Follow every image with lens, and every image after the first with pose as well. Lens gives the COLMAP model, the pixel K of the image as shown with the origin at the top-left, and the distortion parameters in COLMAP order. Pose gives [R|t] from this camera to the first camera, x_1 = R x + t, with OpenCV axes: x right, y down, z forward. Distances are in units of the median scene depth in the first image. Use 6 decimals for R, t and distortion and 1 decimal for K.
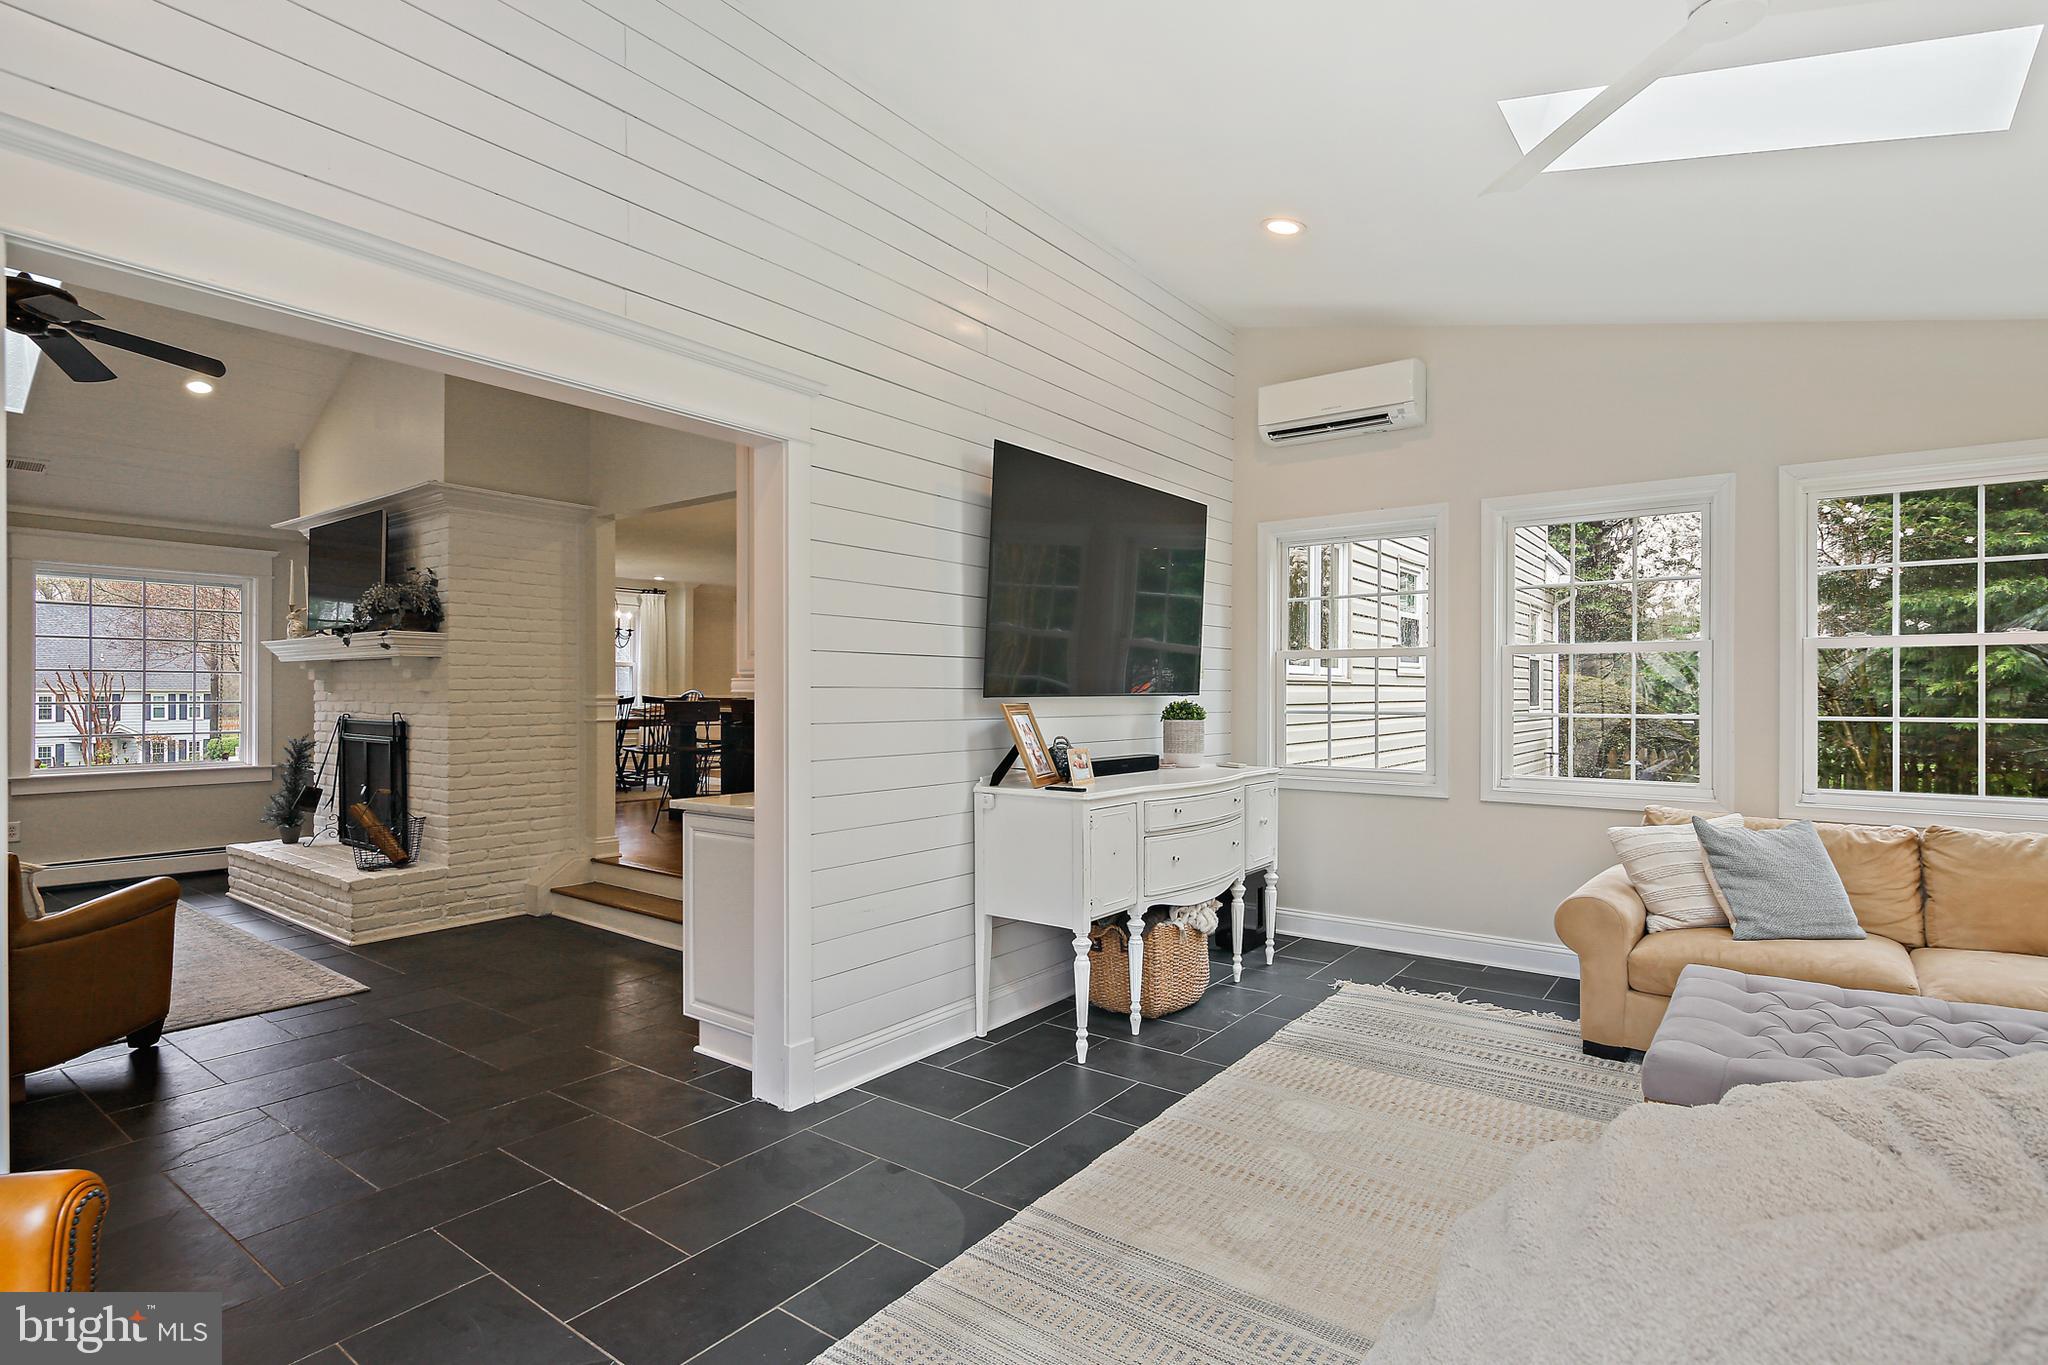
lens RADIAL K [[1007.3, 0, 1021.1], [0, 1007.3, 689.5], [0, 0, 1]] dist [0.000254, -0.000549]
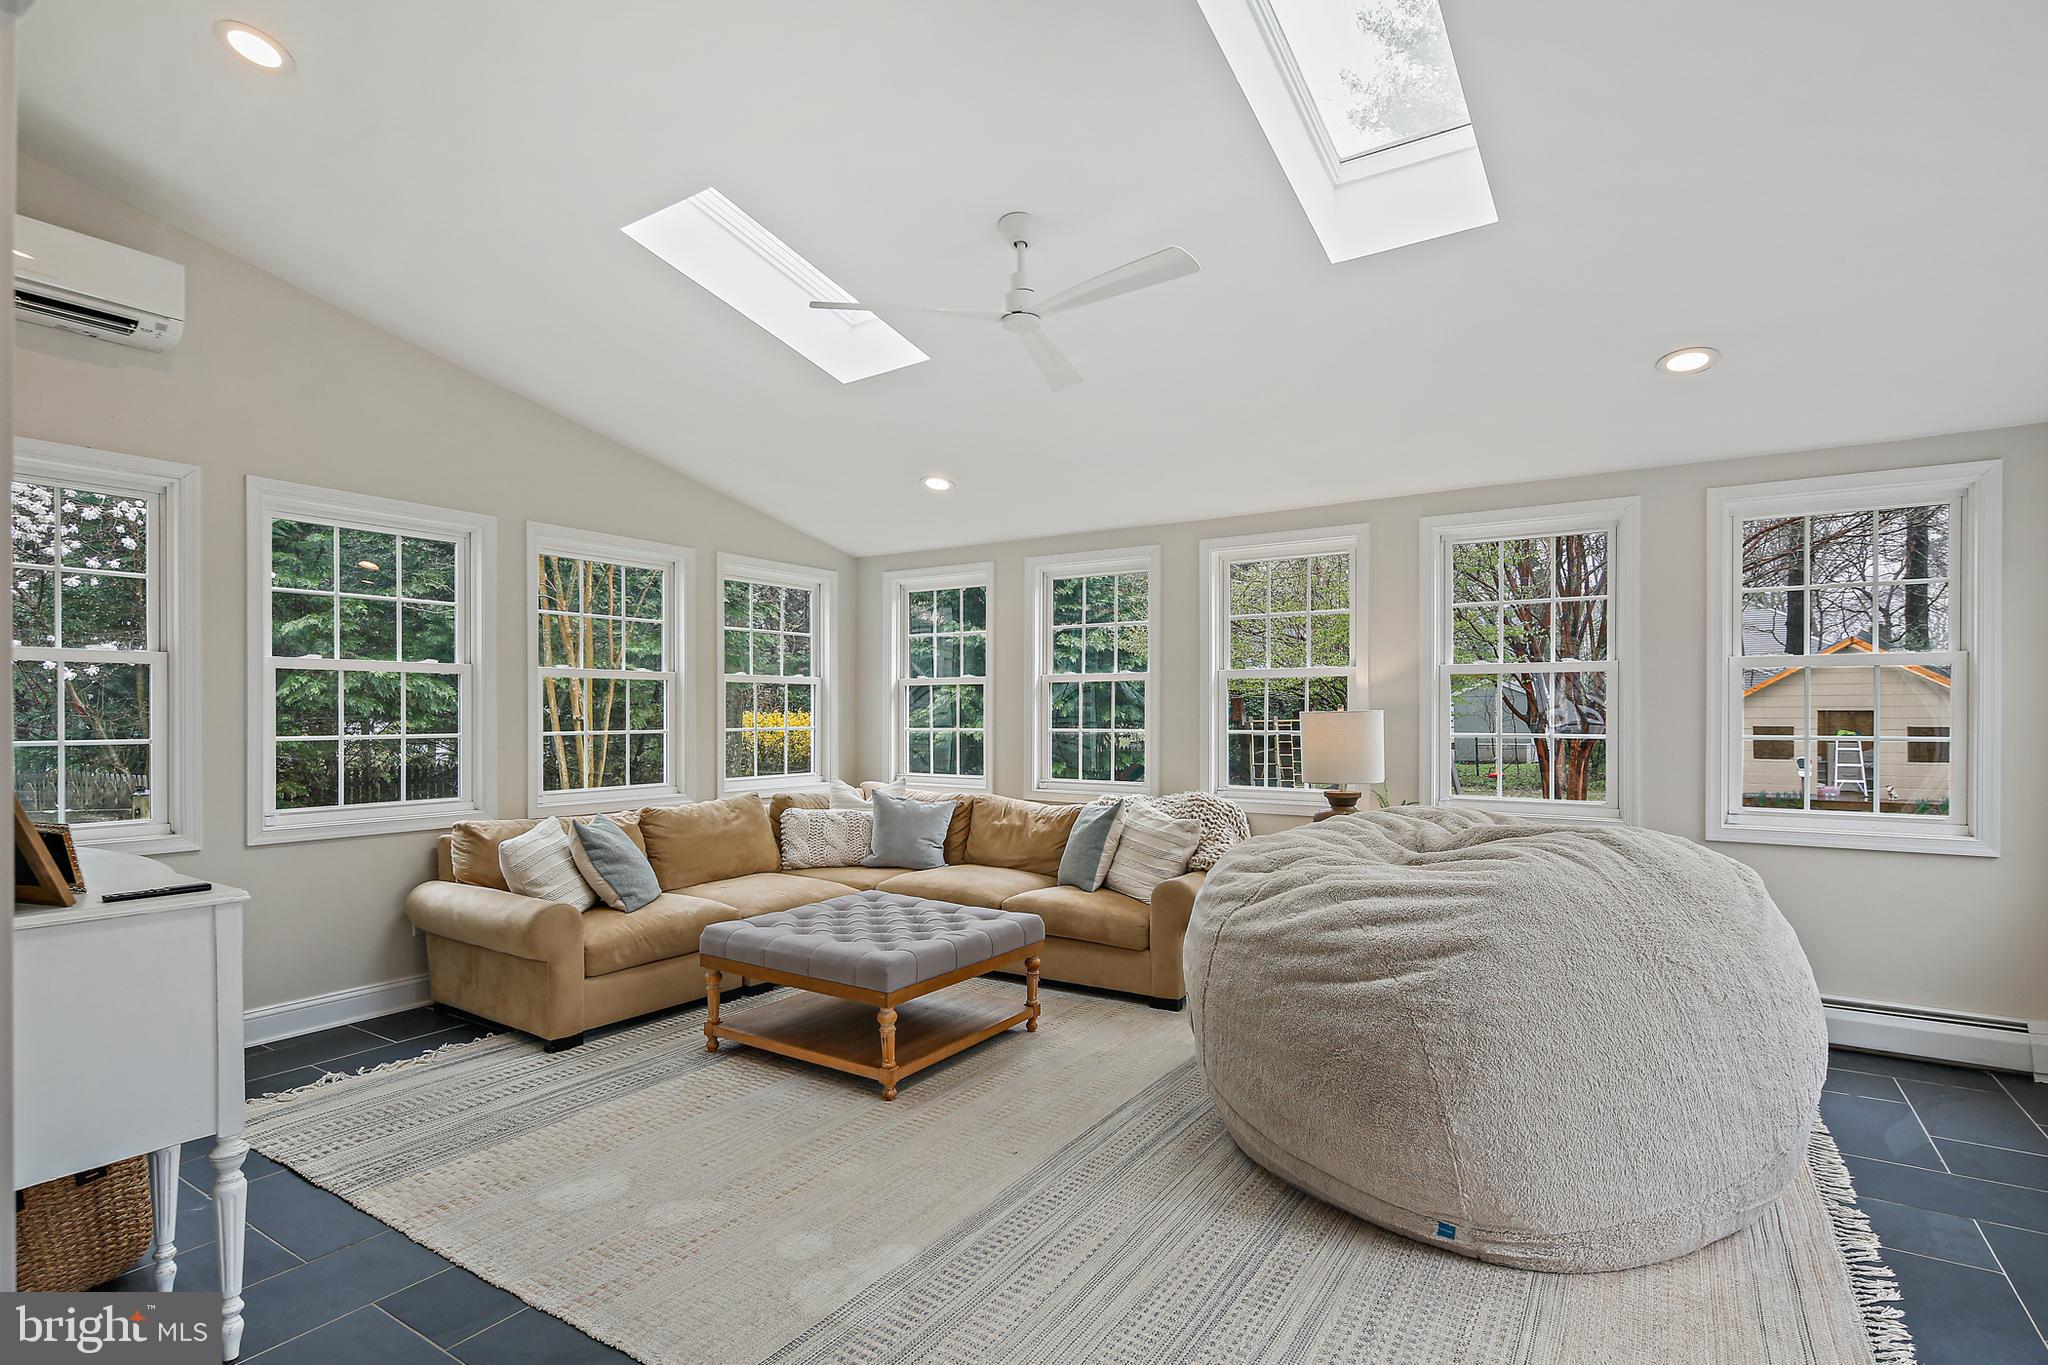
lens RADIAL K [[1002.8, 0, 1028.6], [0, 1002.8, 711.4], [0, 0, 1]] dist [0.000662, -0.000132]
pose [[-0.067766, 0.001028, 0.997701, -0.528037], [-0.000321, 0.999999, -0.001053, 0.003046], [-0.997701, -0.000391, -0.067765, 0.573037]]
